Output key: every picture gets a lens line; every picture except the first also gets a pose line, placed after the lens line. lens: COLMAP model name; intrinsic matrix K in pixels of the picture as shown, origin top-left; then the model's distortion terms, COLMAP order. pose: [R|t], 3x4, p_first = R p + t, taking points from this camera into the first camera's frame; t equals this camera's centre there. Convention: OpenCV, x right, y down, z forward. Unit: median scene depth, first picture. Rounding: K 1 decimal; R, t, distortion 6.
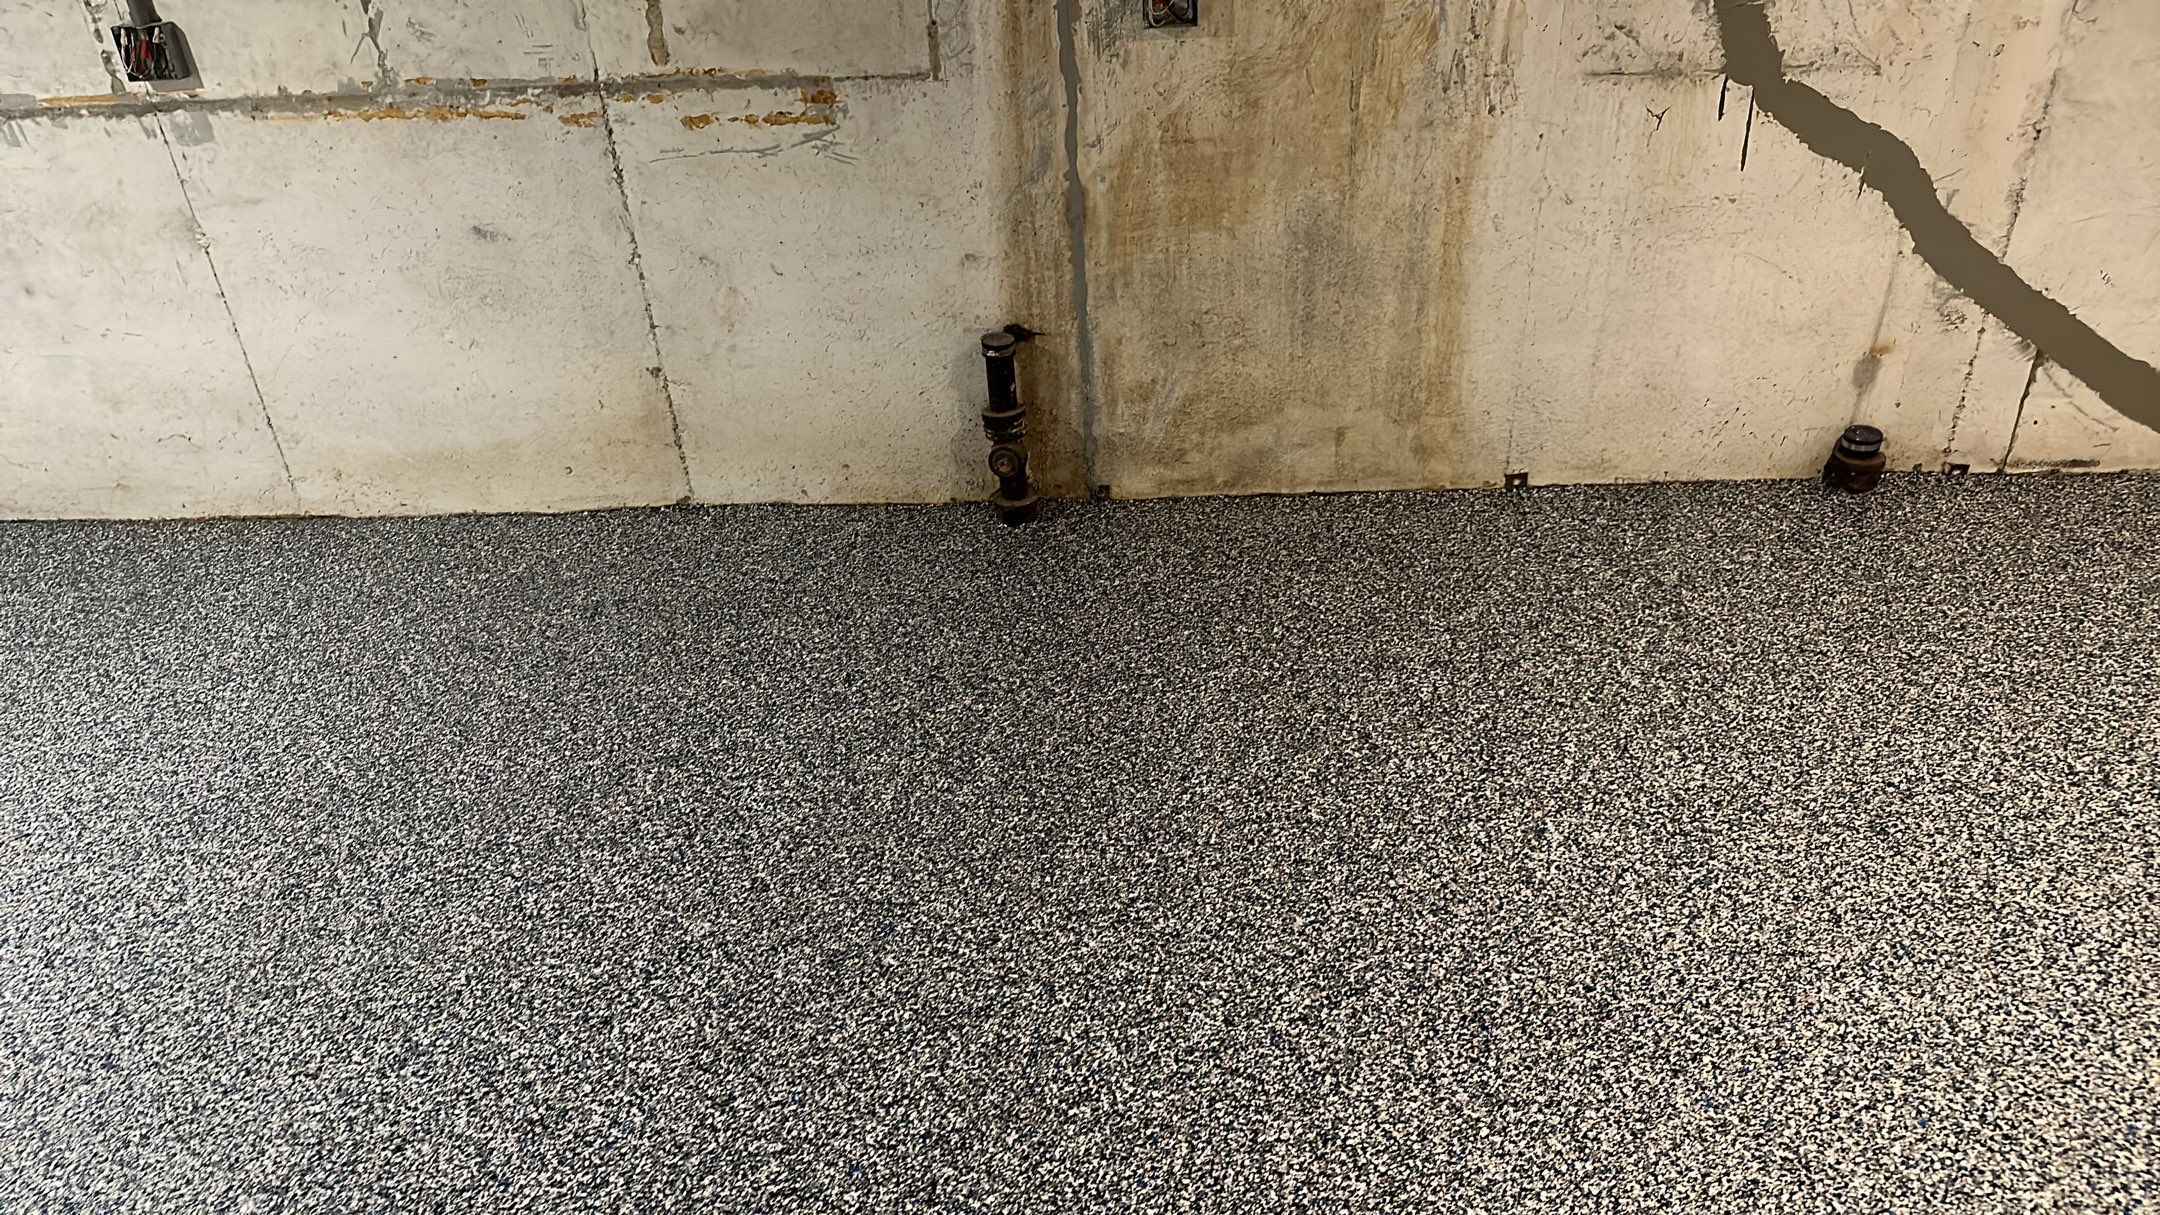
lens RADIAL K [[1433.0, 0, 1079.8], [0, 1433.0, 629.6], [0, 0, 1]] dist [0.034793, -0.051396]
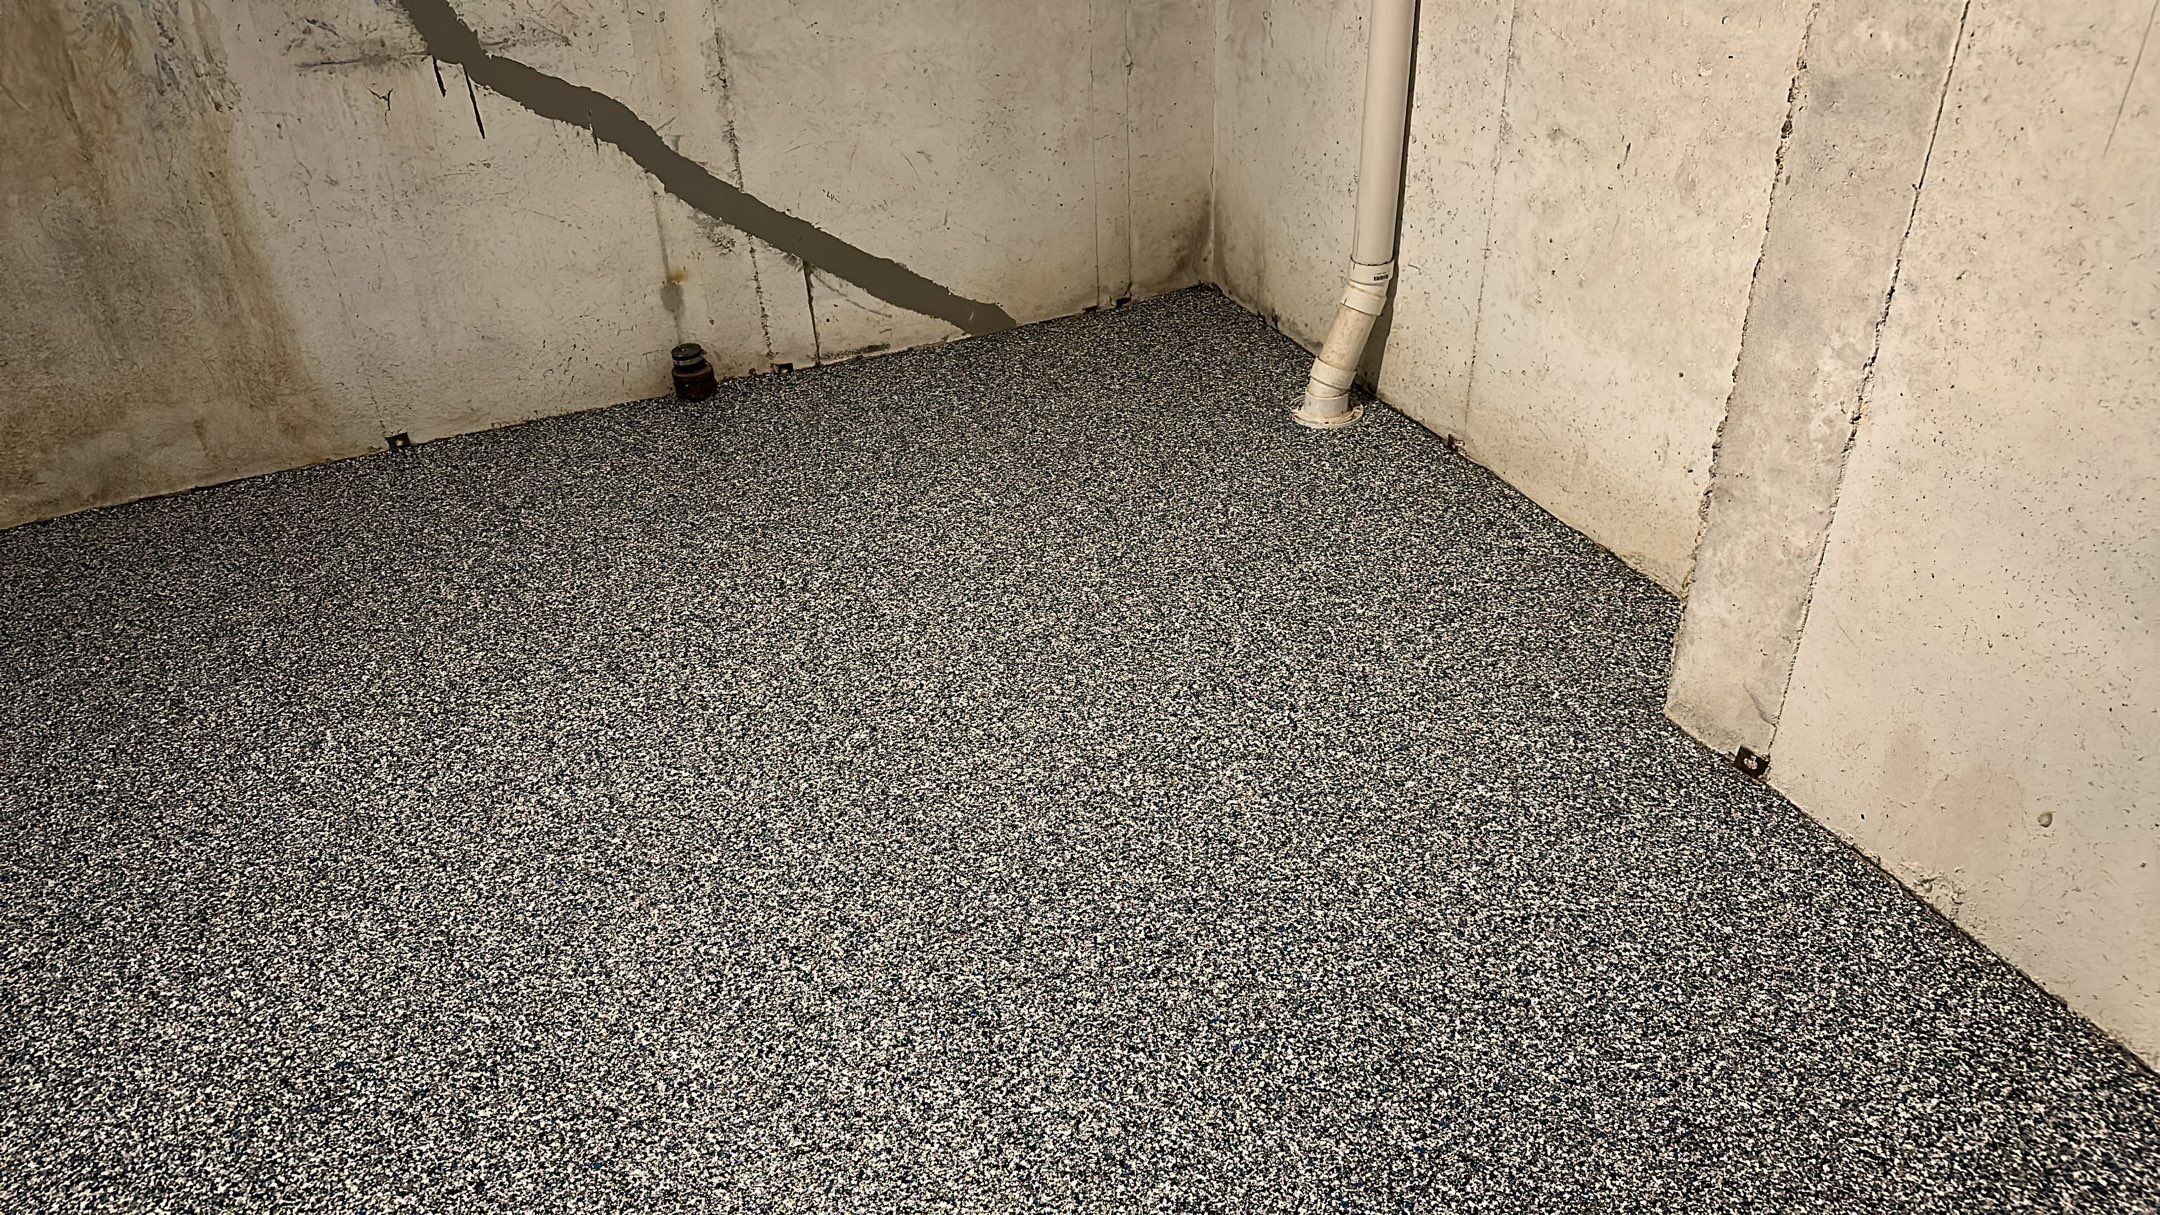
lens RADIAL K [[1433.0, 0, 1069.8], [0, 1433.0, 625.8], [0, 0, 1]] dist [0.034793, -0.051396]
pose [[0.888731, -0.230933, 0.396015, 0.416390], [0.228823, 0.972008, 0.053299, 0.125783], [-0.397238, 0.043249, 0.916696, -0.262671]]
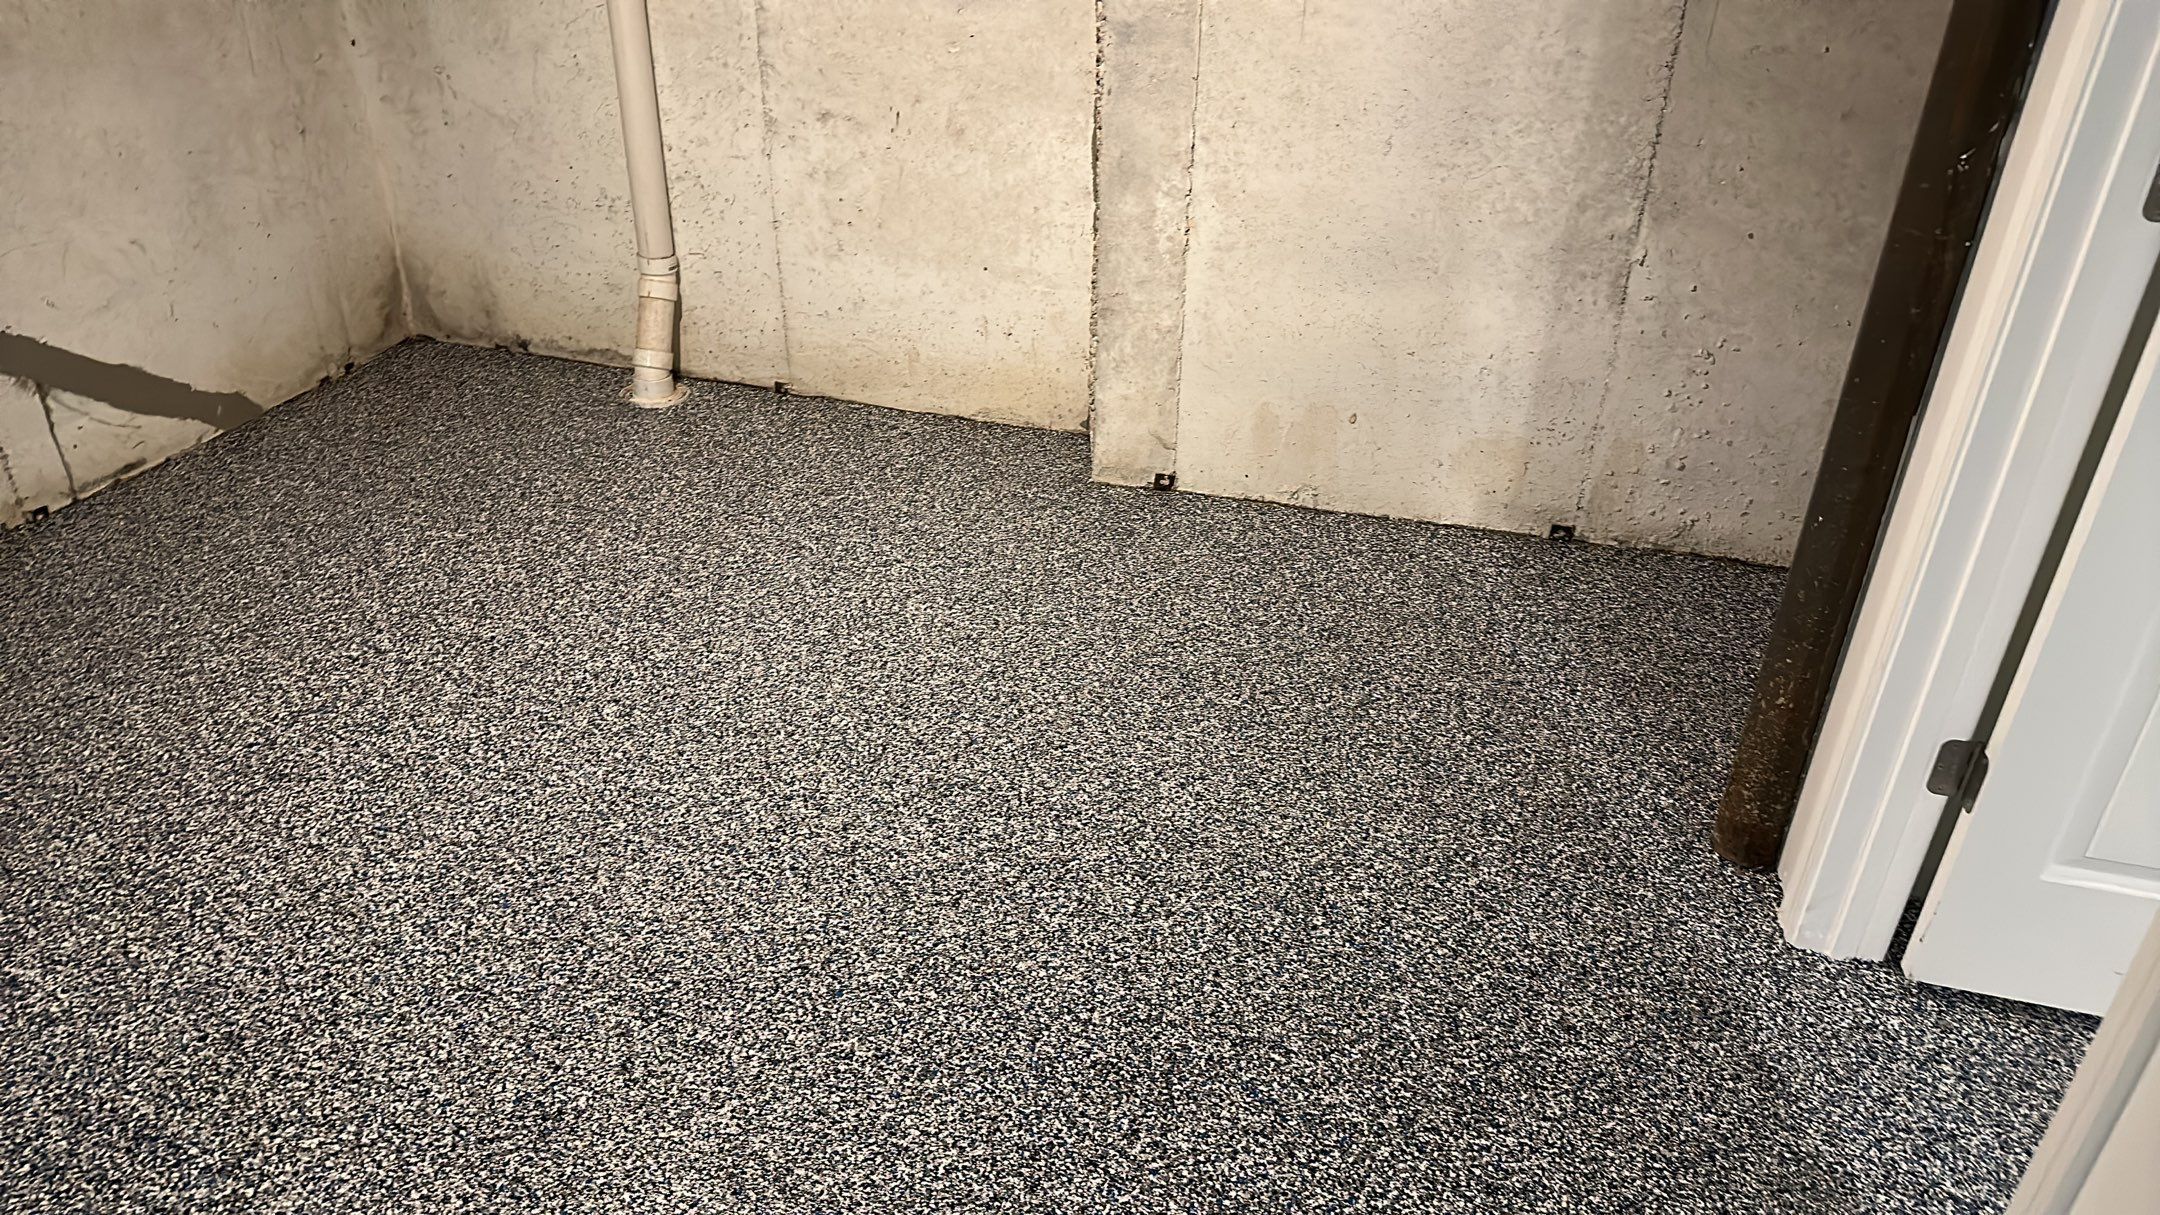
lens RADIAL K [[1433.0, 0, 1073.3], [0, 1433.0, 629.7], [0, 0, 1]] dist [0.034793, -0.051396]
pose [[0.218989, -0.434210, 0.873788, -0.215554], [0.483203, 0.826262, 0.289493, 0.021181], [-0.847679, 0.358821, 0.390754, 0.021498]]
